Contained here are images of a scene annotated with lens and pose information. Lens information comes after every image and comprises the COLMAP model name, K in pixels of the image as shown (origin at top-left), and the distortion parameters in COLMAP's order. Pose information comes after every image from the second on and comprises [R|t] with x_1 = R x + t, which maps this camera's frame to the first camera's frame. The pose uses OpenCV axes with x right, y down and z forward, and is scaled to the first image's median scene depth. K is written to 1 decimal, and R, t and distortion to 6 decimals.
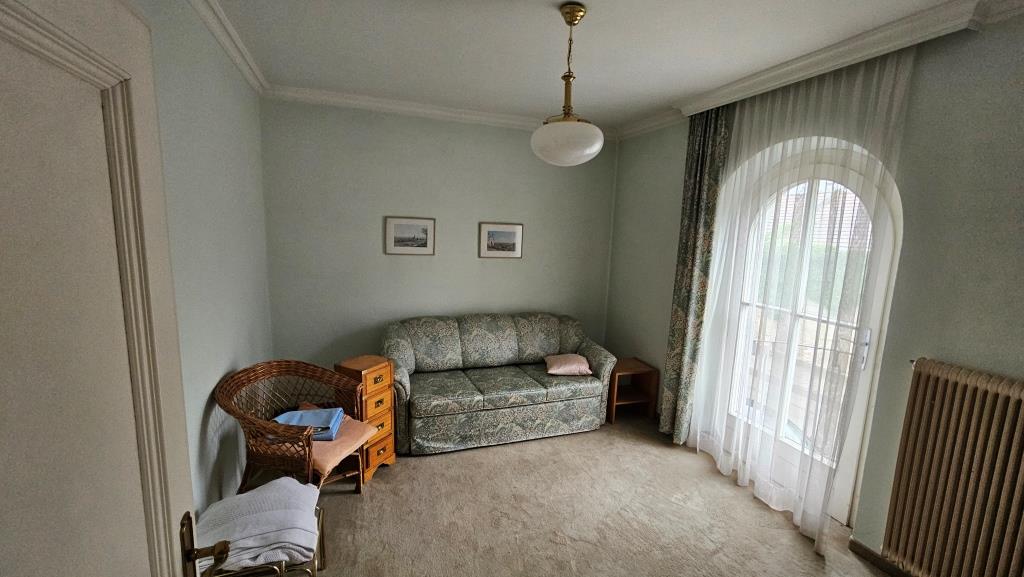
lens RADIAL K [[429.2, 0, 512.0], [0, 429.2, 288.5], [0, 0, 1]] dist [-0.000054, 0.000001]
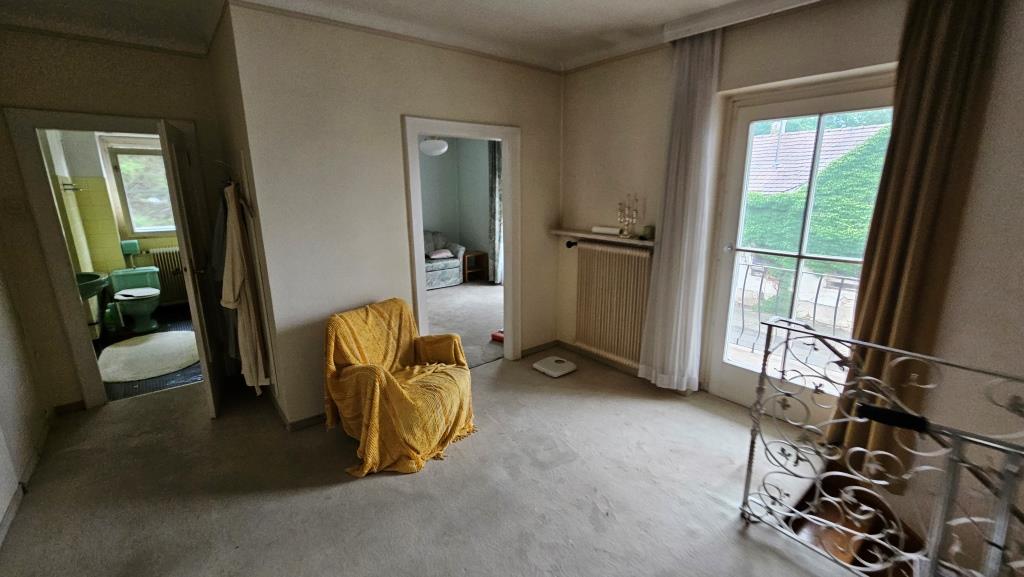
lens RADIAL K [[429.2, 0, 512.0], [0, 429.2, 288.5], [0, 0, 1]] dist [-0.000054, 0.000001]
pose [[0.941099, -0.119819, 0.316190, -0.201125], [0.087918, 0.989658, 0.113350, 0.146442], [-0.326501, -0.078874, 0.941900, -0.952234]]
